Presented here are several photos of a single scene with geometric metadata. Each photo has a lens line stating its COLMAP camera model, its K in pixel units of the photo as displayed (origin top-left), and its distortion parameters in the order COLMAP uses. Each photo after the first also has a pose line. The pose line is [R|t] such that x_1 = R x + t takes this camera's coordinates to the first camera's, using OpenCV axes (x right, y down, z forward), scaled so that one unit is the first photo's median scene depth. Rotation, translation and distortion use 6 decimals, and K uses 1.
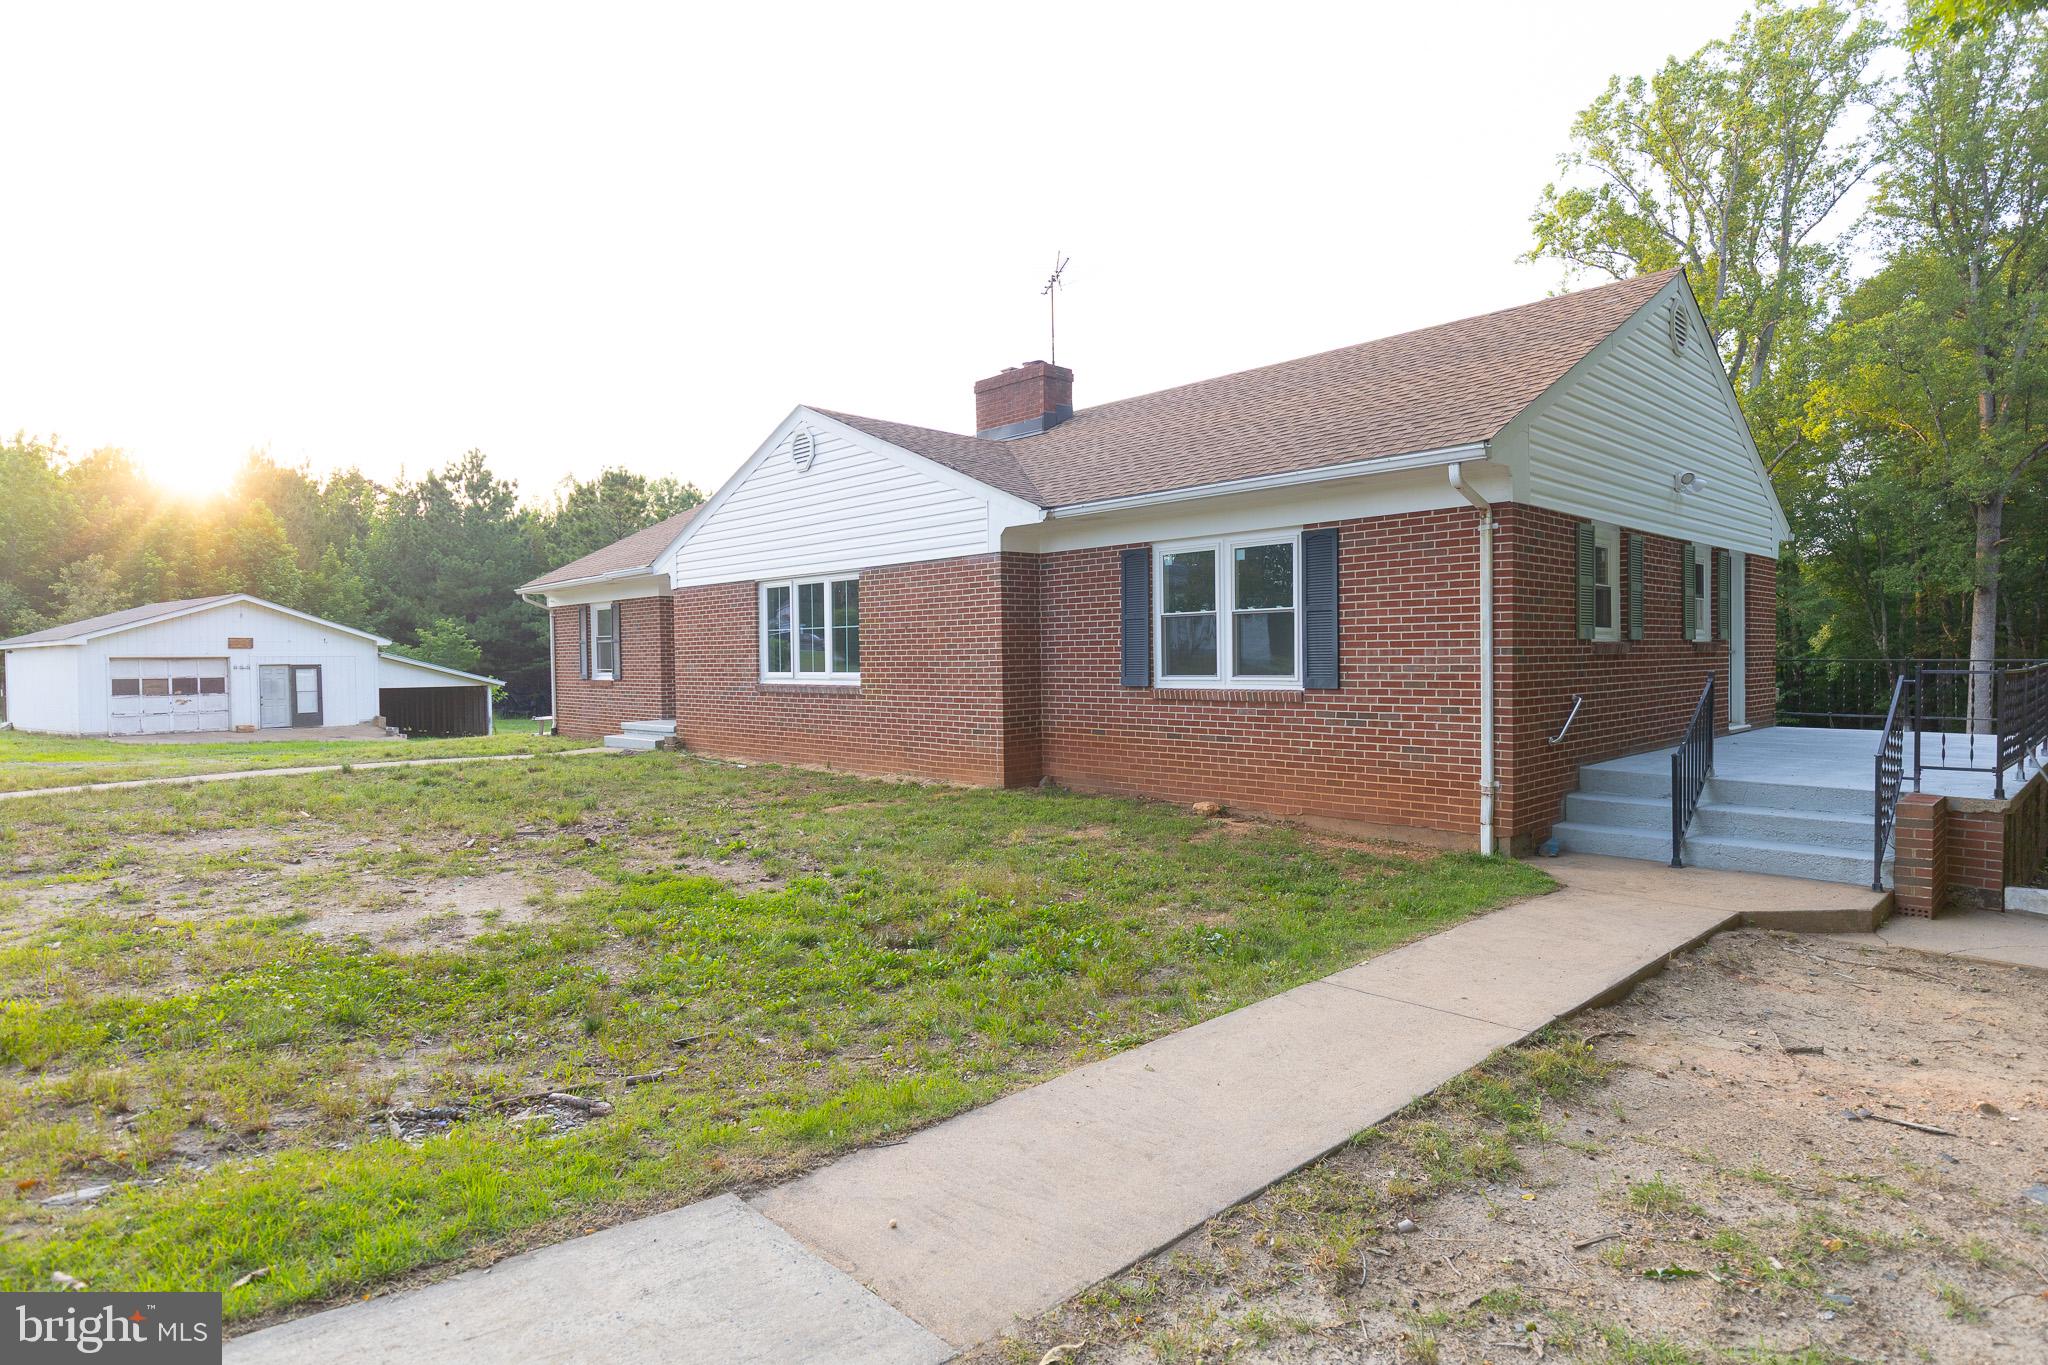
lens RADIAL K [[1109.8, 0, 1030.7], [0, 1109.8, 672.6], [0, 0, 1]] dist [0.006820, 0.000291]
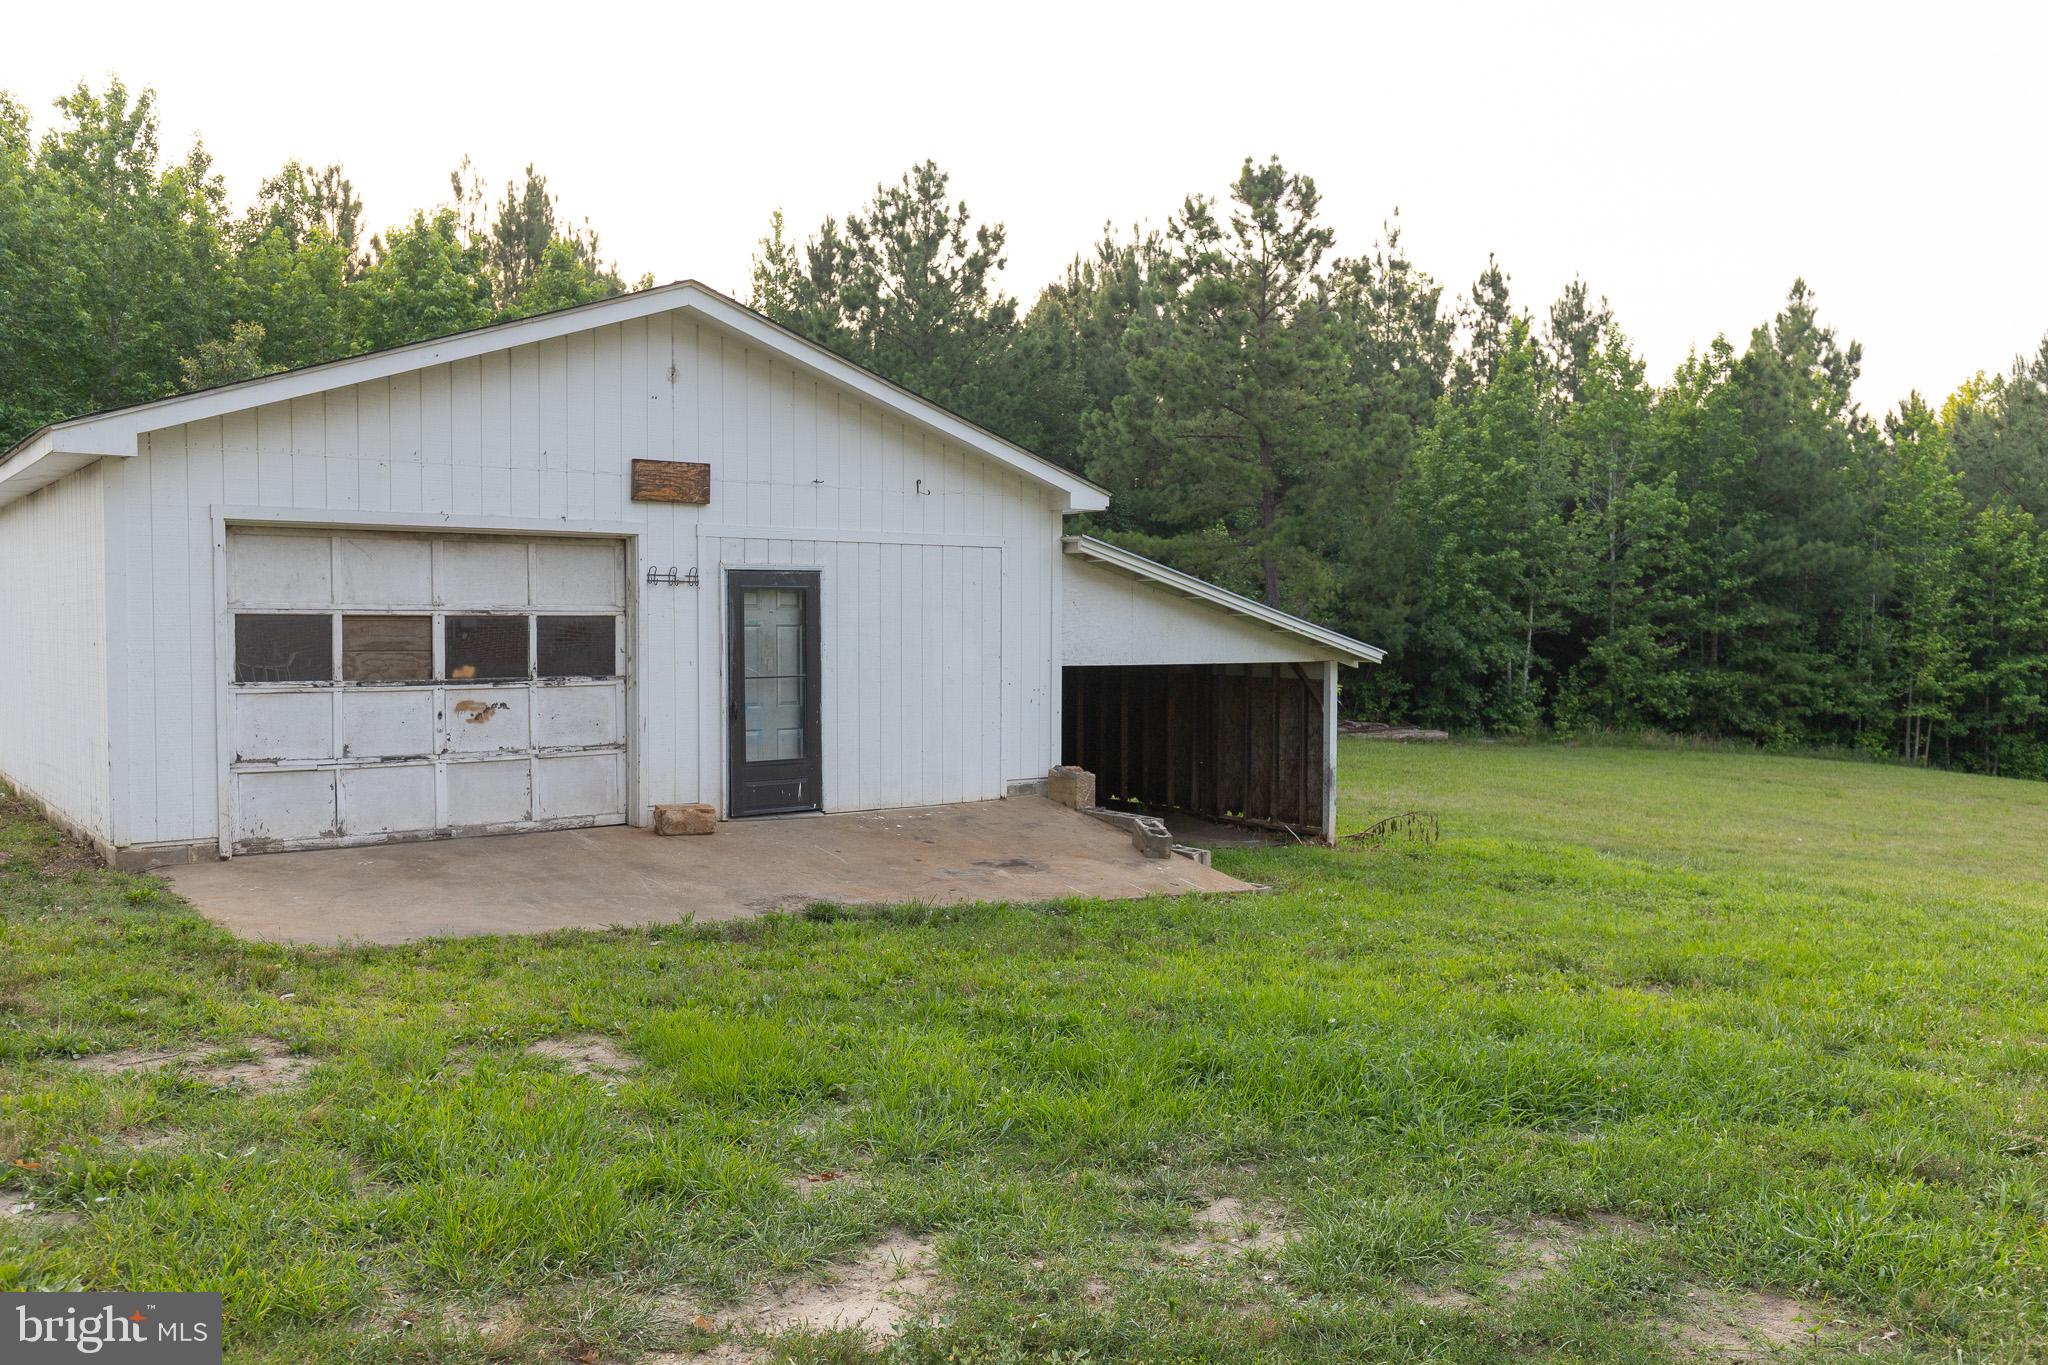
lens RADIAL K [[1623.8, 0, 1012.9], [0, 1623.8, 685.6], [0, 0, 1]] dist [0.002024, -0.017756]
pose [[0.961628, 0.030410, -0.272664, -1.217425], [-0.022843, 0.999262, 0.030887, 0.015392], [0.273402, -0.023473, 0.961613, 1.520781]]
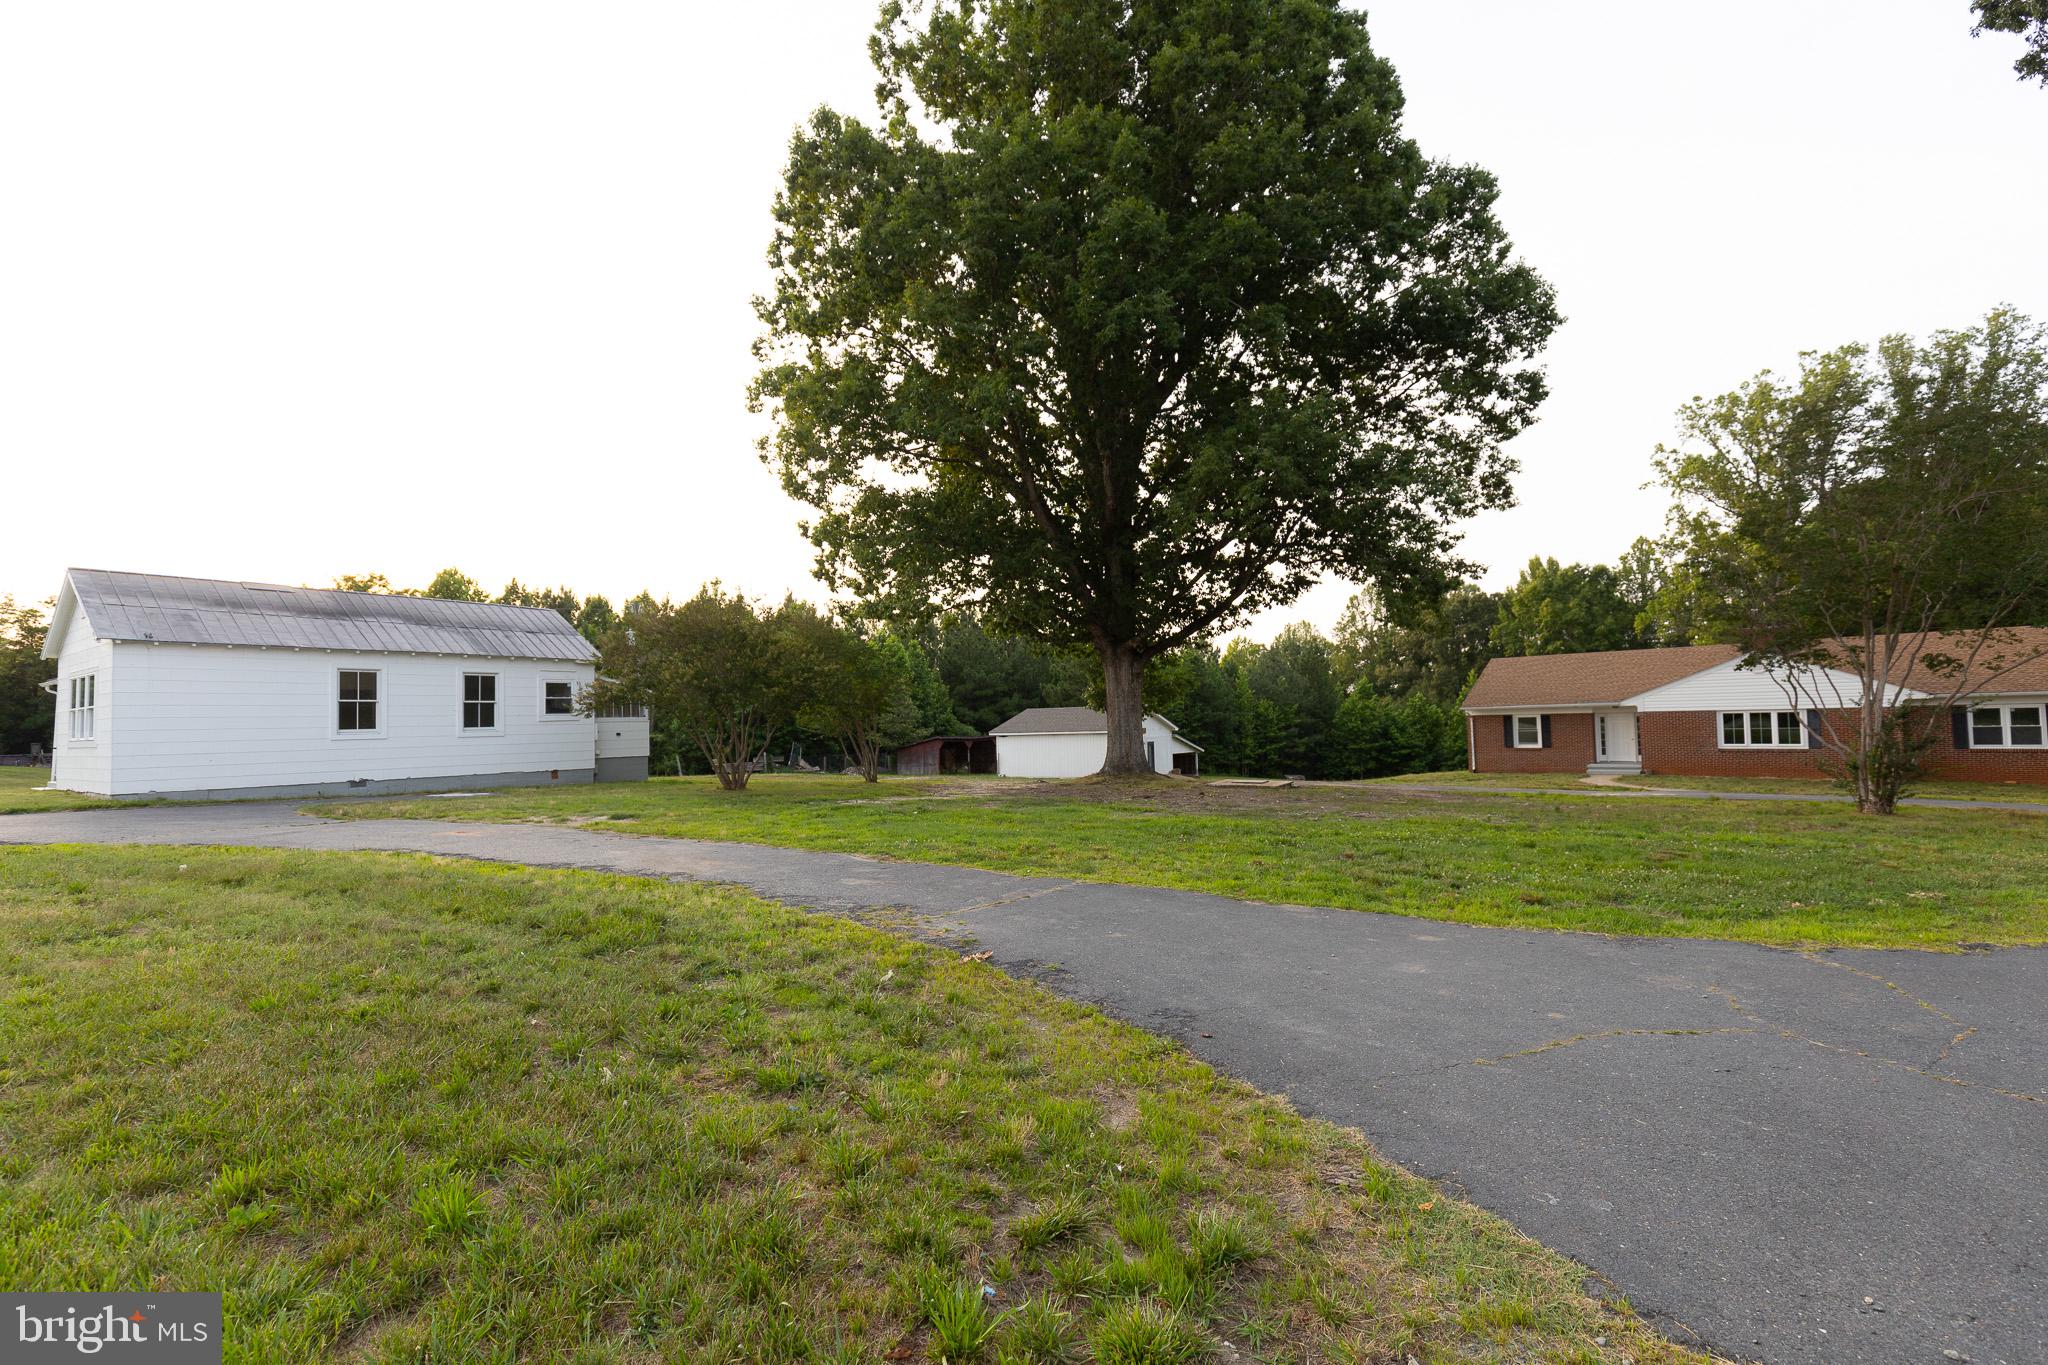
lens RADIAL K [[940.4, 0, 1029.4], [0, 940.4, 685.2], [0, 0, 1]] dist [0.023142, -0.005066]
pose [[0.998136, -0.004468, 0.060865, -2.290232], [0.008151, 0.998142, -0.060388, -0.019738], [-0.060483, 0.060772, 0.996318, -1.351337]]
